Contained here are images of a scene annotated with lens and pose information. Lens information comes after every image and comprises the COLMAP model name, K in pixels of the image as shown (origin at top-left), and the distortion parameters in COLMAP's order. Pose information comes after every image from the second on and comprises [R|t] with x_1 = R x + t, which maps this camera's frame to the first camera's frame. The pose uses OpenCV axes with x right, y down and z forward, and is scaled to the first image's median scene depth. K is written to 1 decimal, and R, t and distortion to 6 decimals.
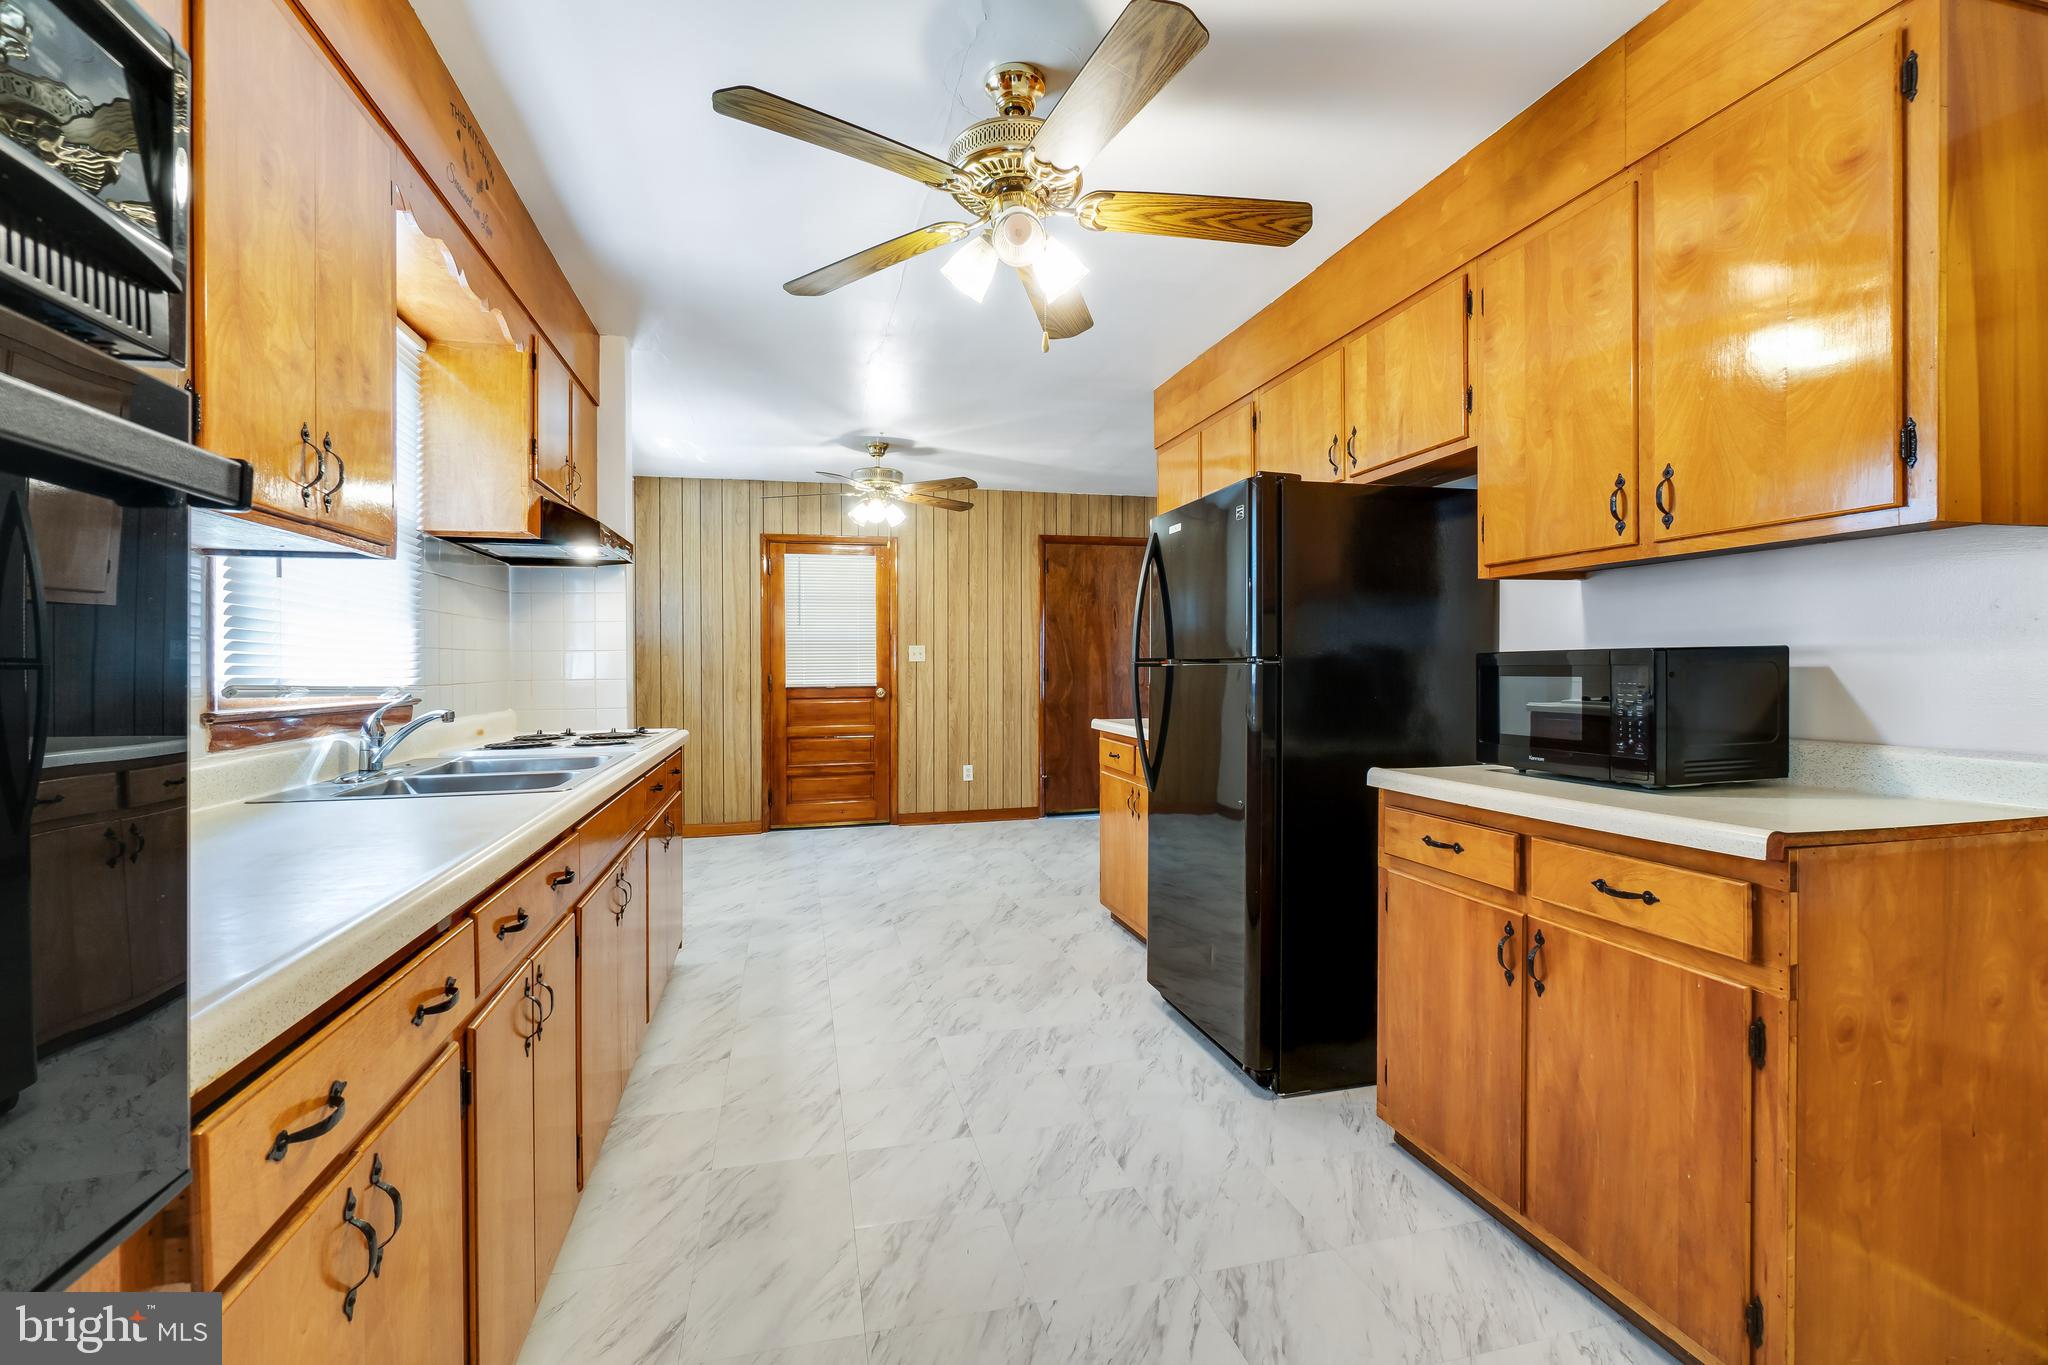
lens RADIAL K [[905.6, 0, 1024.0], [0, 905.6, 682.5], [0, 0, 1]] dist [-0.000017, 0.000041]
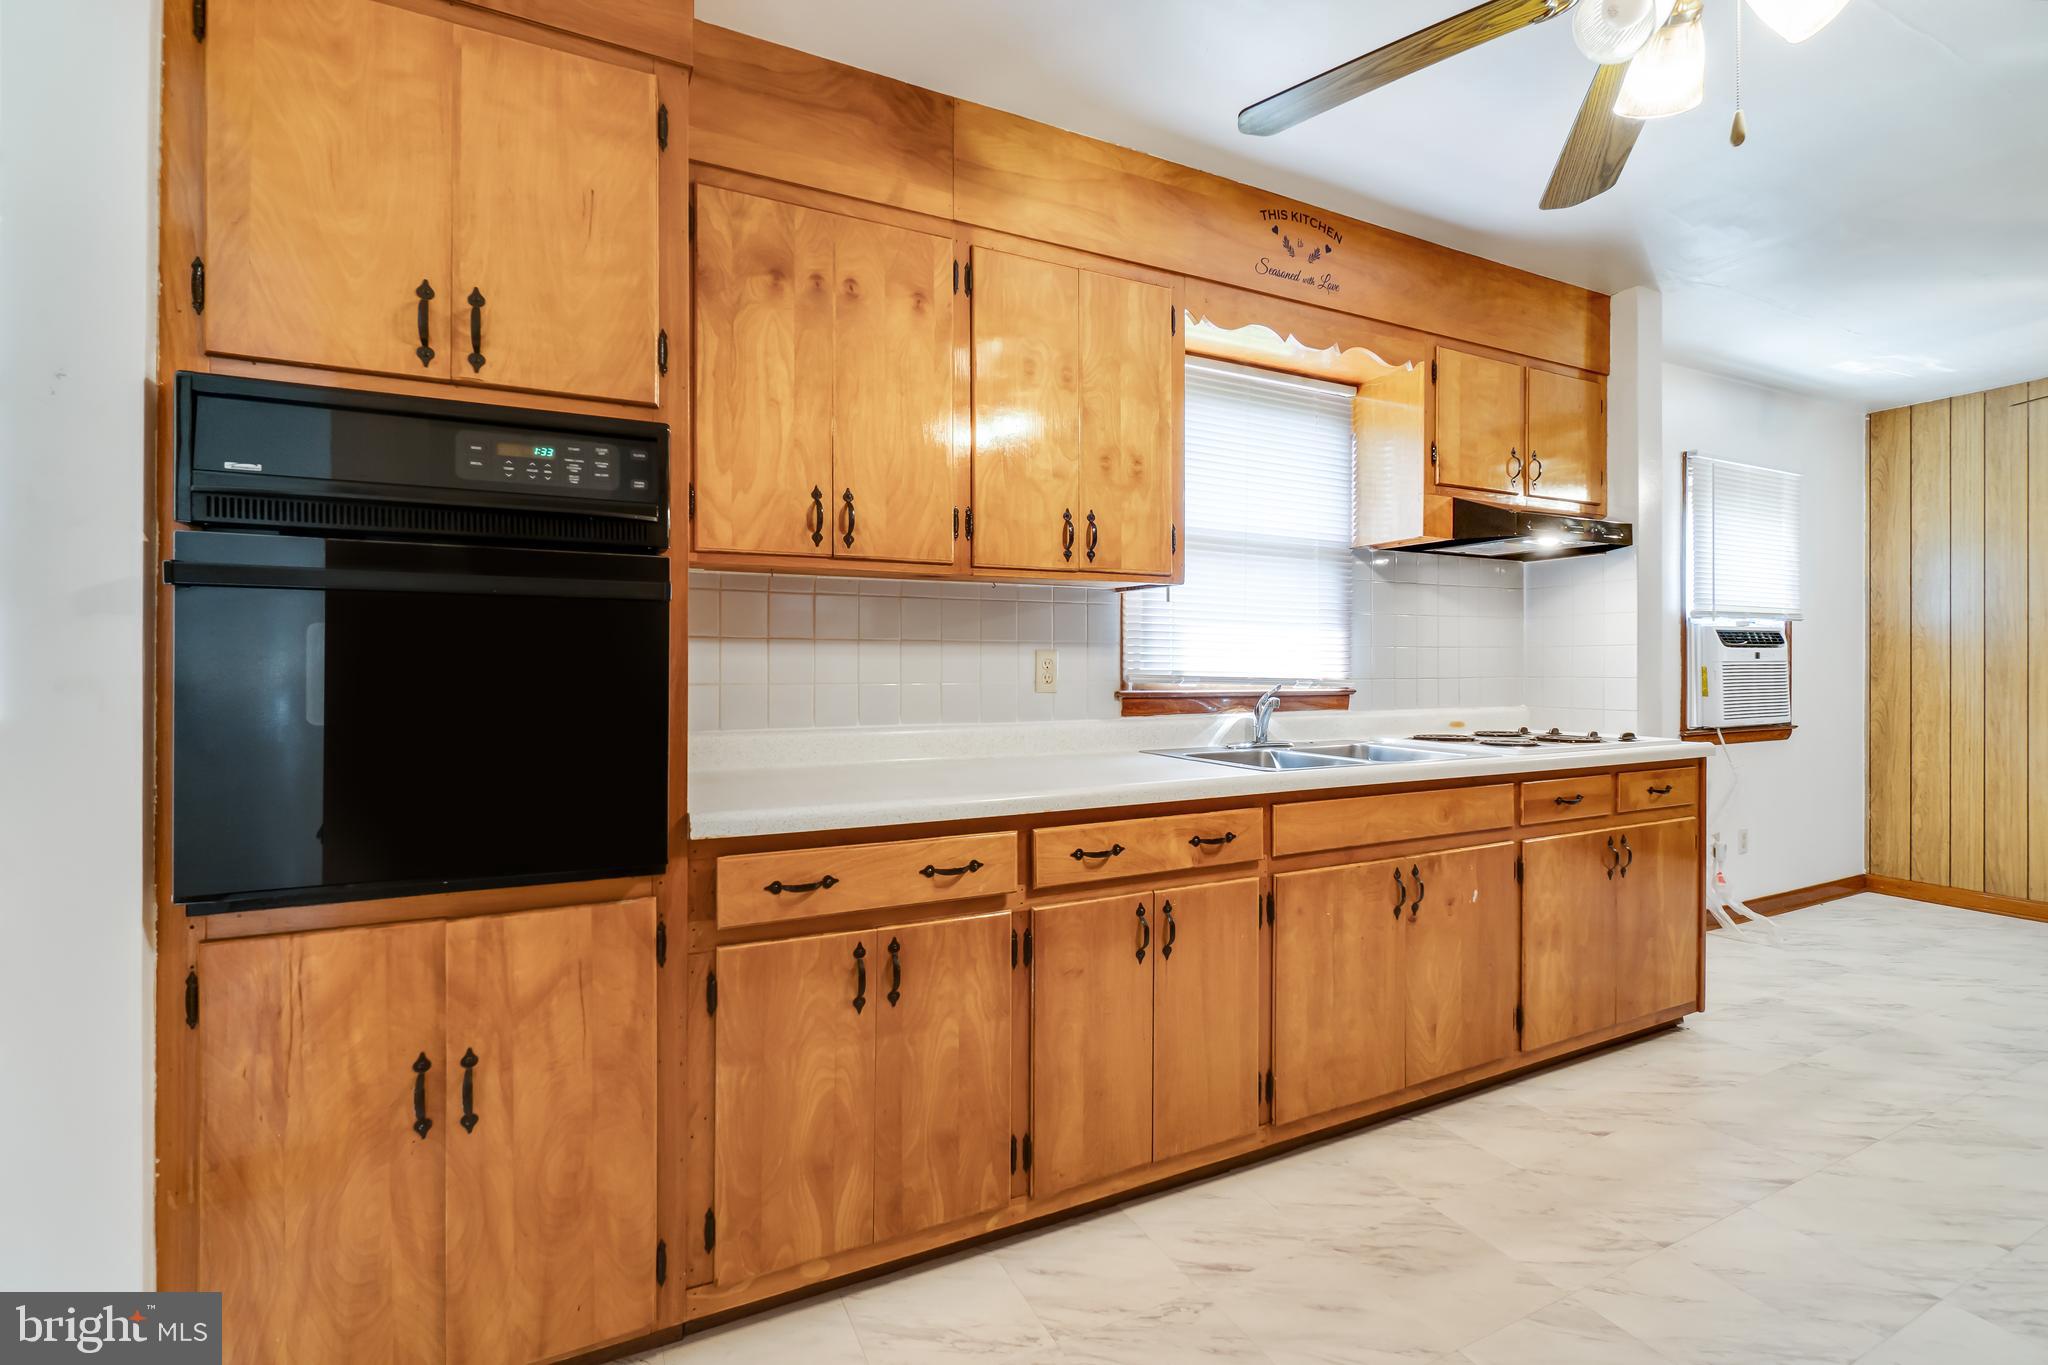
lens RADIAL K [[905.6, 0, 1024.0], [0, 905.6, 682.5], [0, 0, 1]] dist [-0.000017, 0.000041]
pose [[0.198466, 0.026241, -0.979756, 0.432273], [-0.020616, 0.999532, 0.022595, -0.010241], [0.979891, 0.015714, 0.198915, 0.366013]]
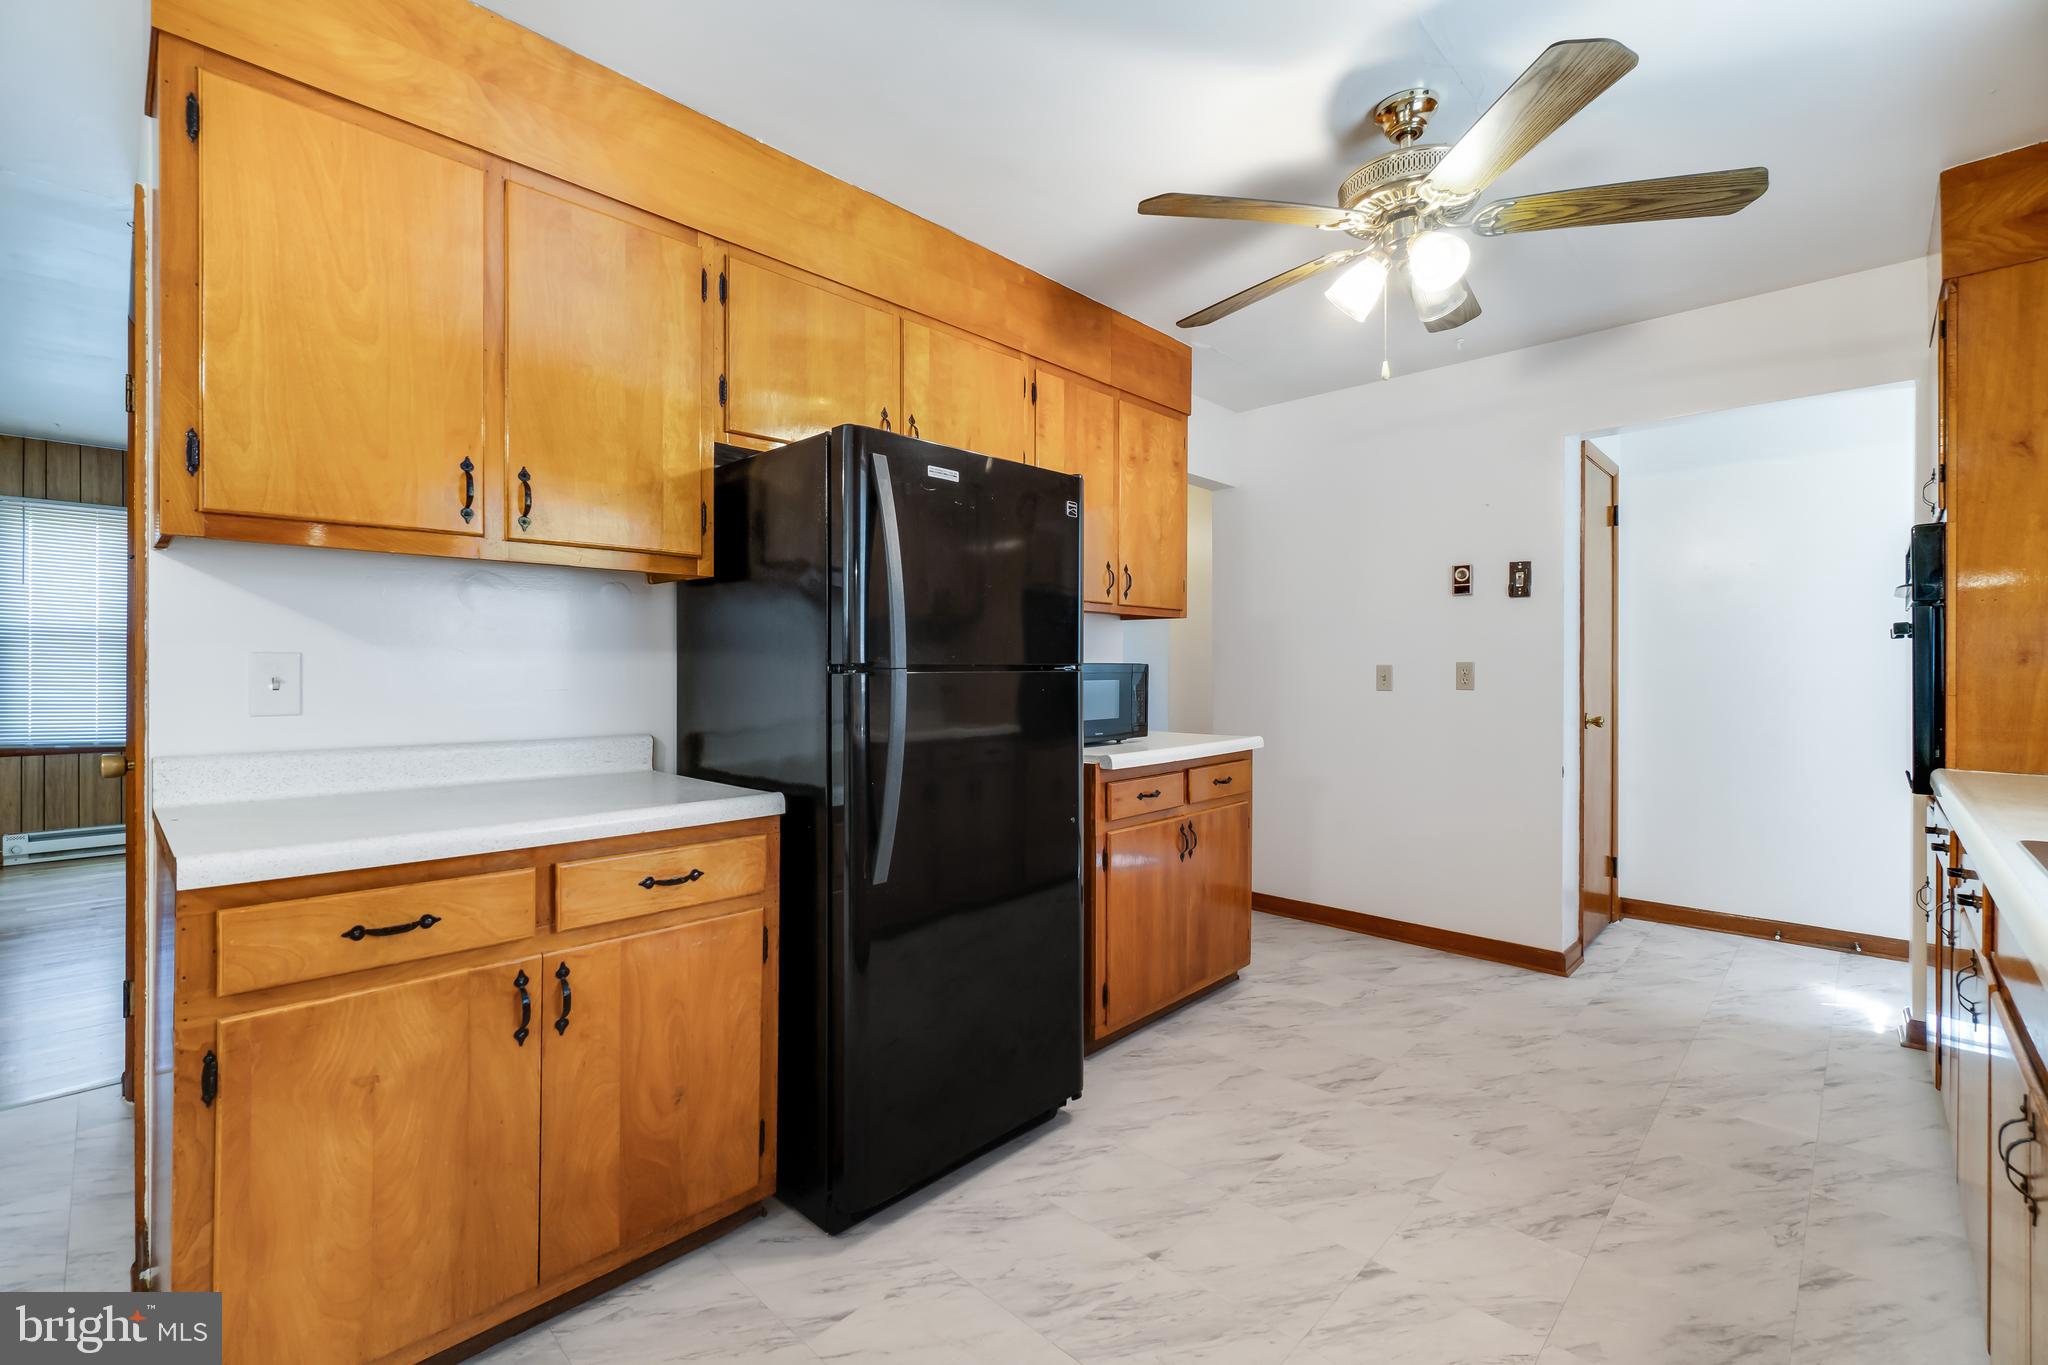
lens RADIAL K [[846.5, 0, 1050.3], [0, 846.5, 681.6], [0, 0, 1]] dist [0.000062, 0.000800]
pose [[-0.527965, -0.007212, 0.849235, -0.533845], [0.017547, 0.999658, 0.019399, -0.029300], [-0.849085, 0.025143, -0.527658, 1.604829]]
